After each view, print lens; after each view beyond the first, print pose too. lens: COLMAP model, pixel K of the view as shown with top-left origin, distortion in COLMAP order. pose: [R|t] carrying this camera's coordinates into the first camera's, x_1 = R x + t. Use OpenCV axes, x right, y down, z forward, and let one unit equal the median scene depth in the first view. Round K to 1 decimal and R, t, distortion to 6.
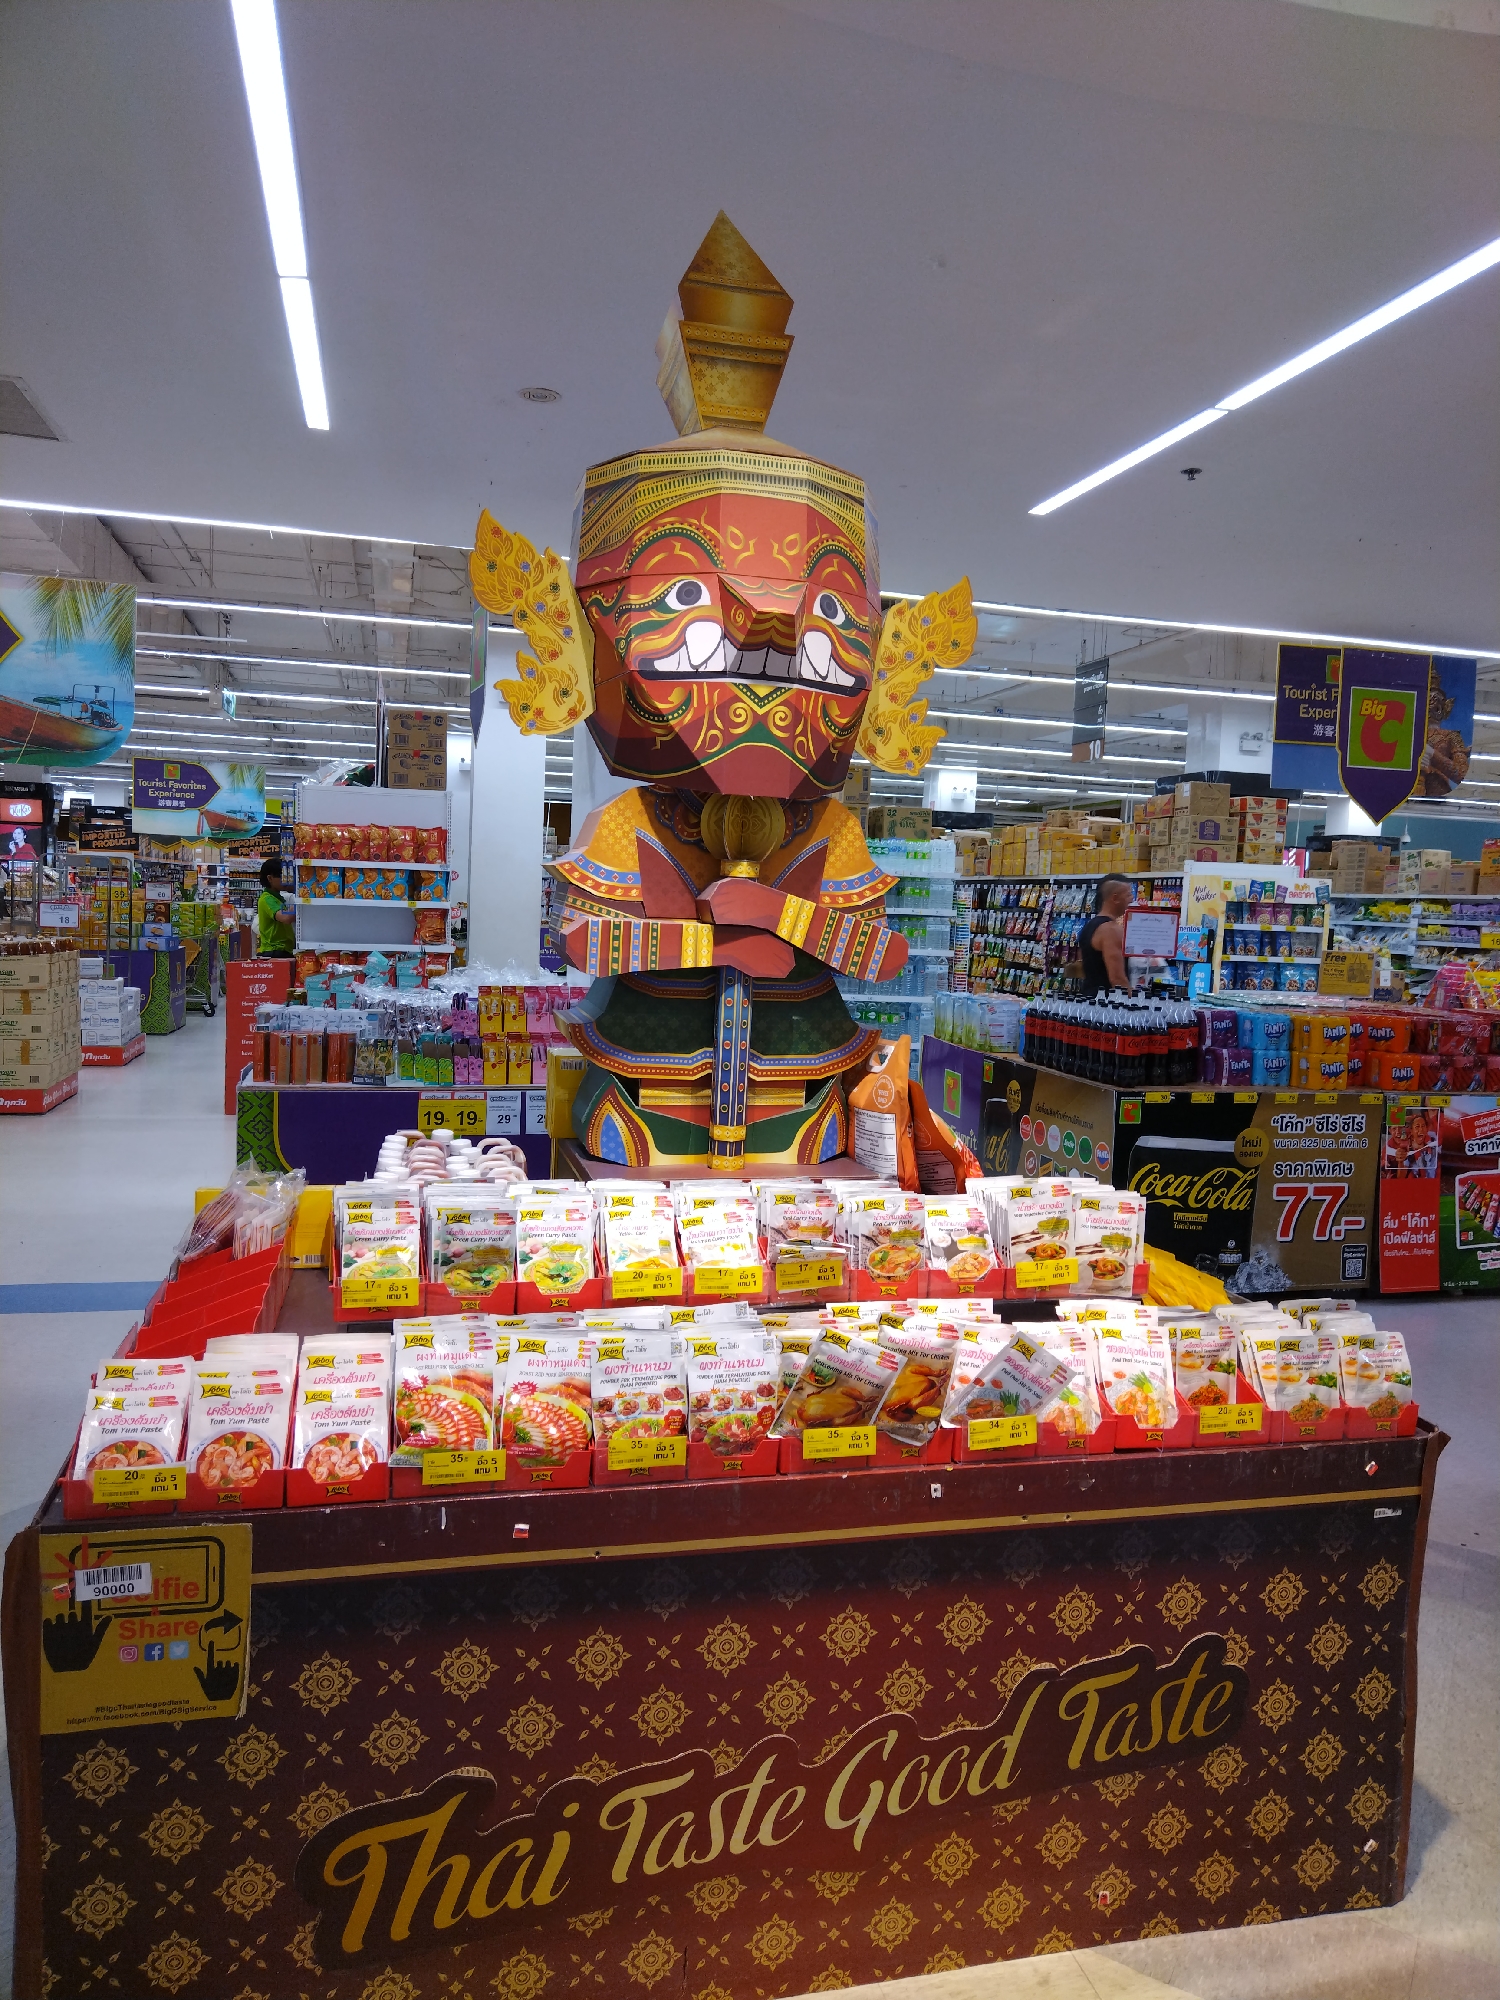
lens RADIAL K [[1423.0, 0, 752.3], [0, 1423.0, 996.7], [0, 0, 1]] dist [0.001805, 0.001433]
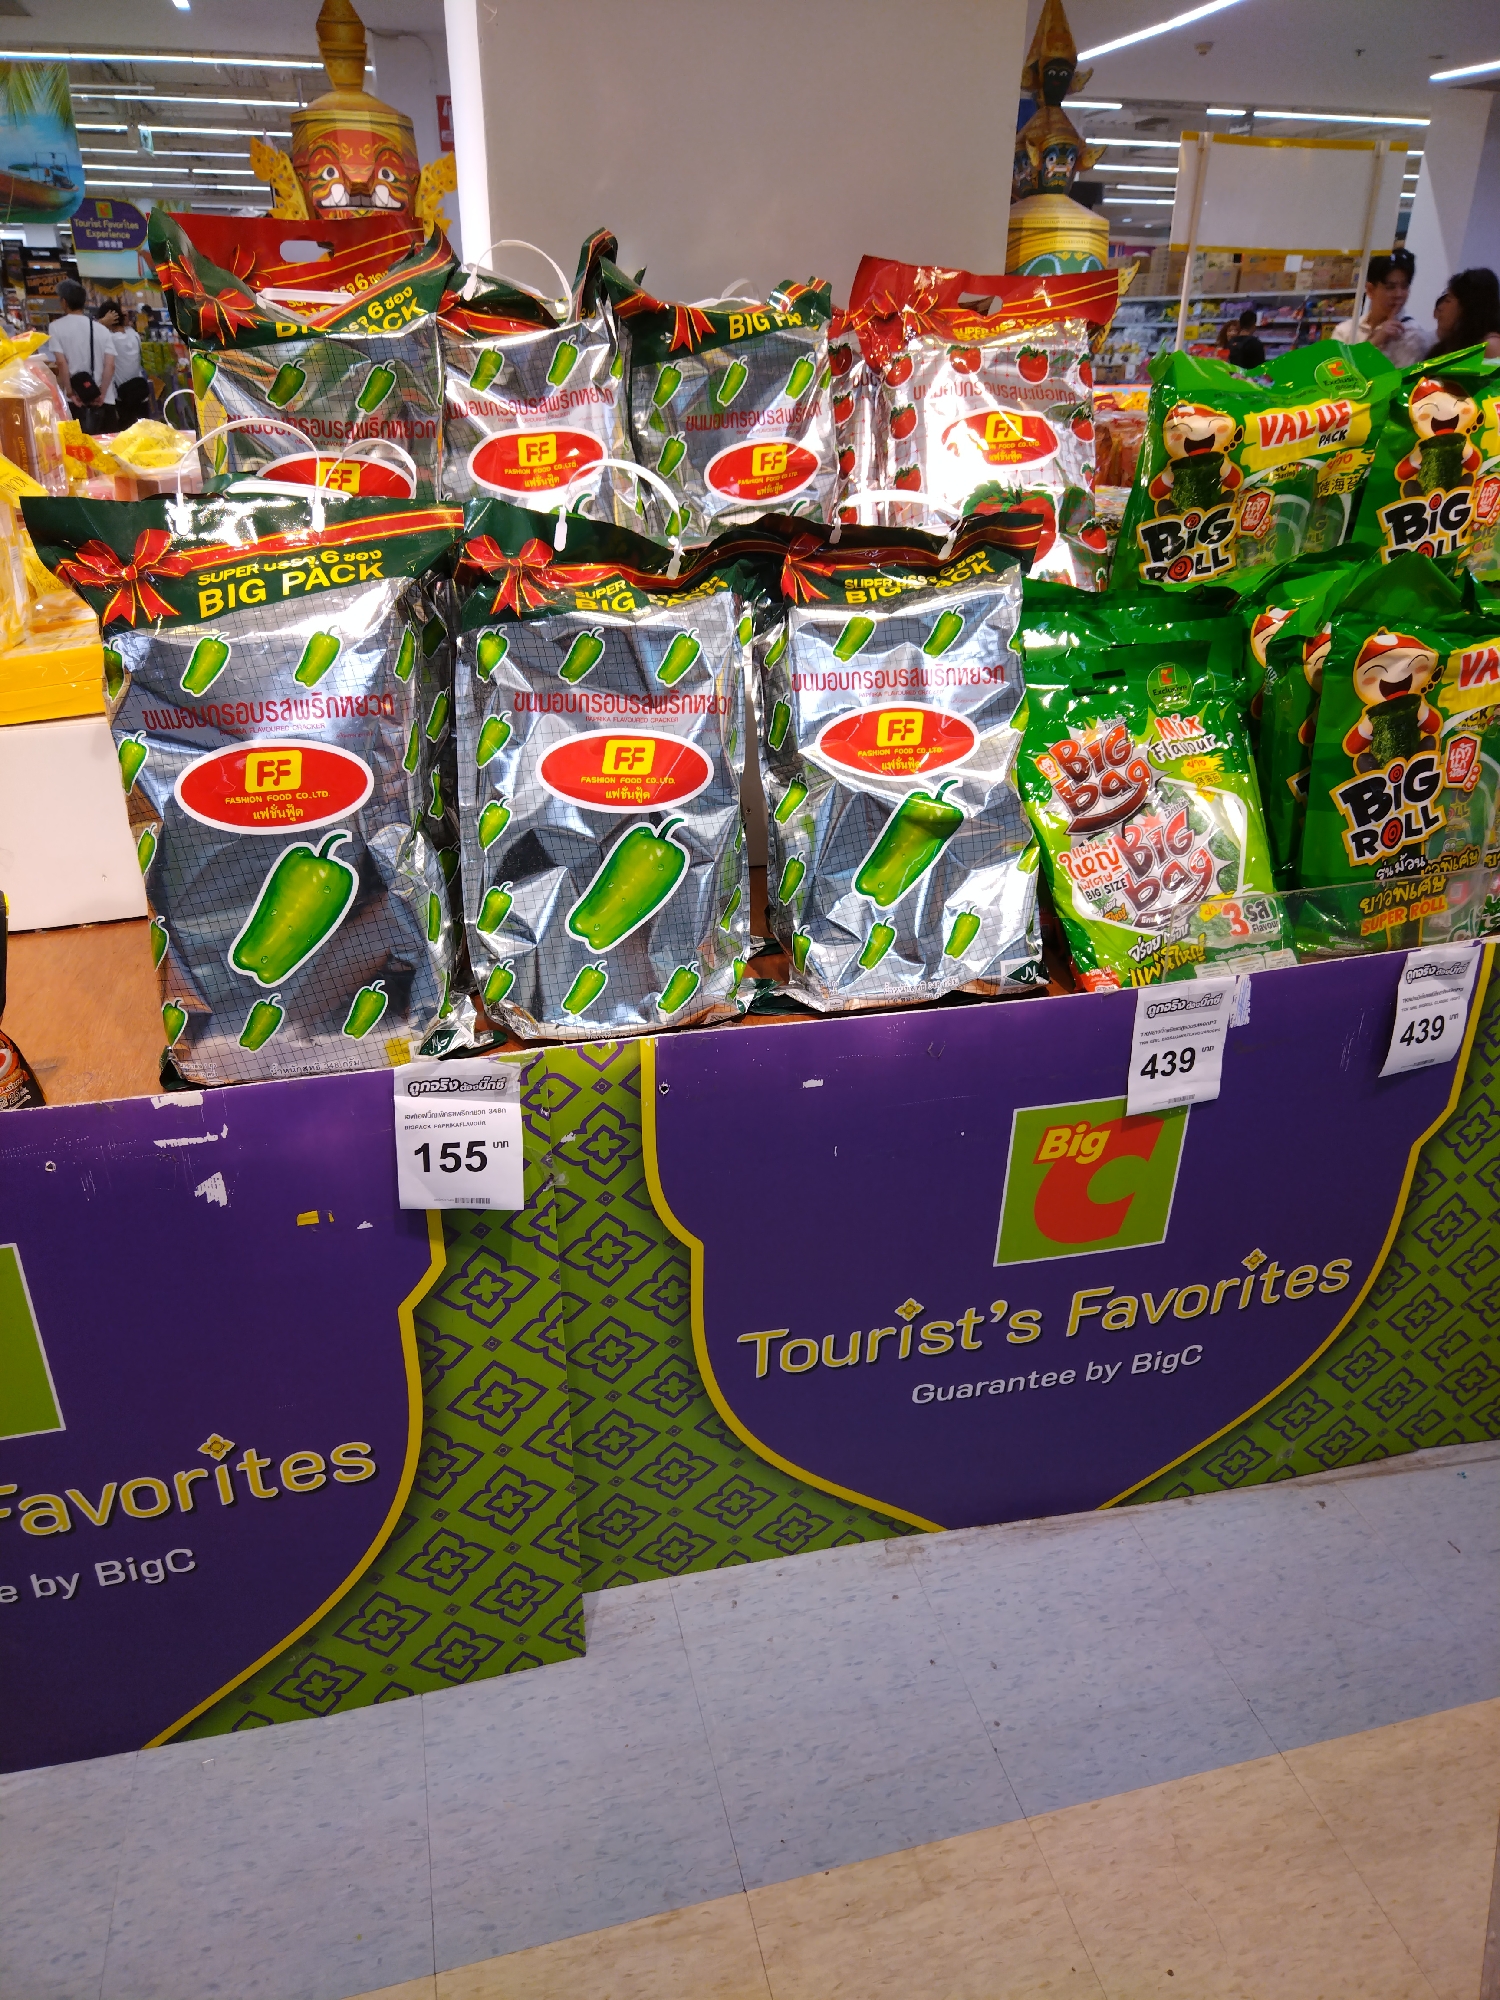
lens RADIAL K [[1370.9, 0, 745.9], [0, 1370.9, 1006.3], [0, 0, 1]] dist [0.008666, 0.002937]
pose [[0.999393, -0.032996, -0.011148, 0.177951], [0.034763, 0.925360, 0.377493, 0.056267], [-0.002140, -0.377652, 0.925945, -0.503641]]
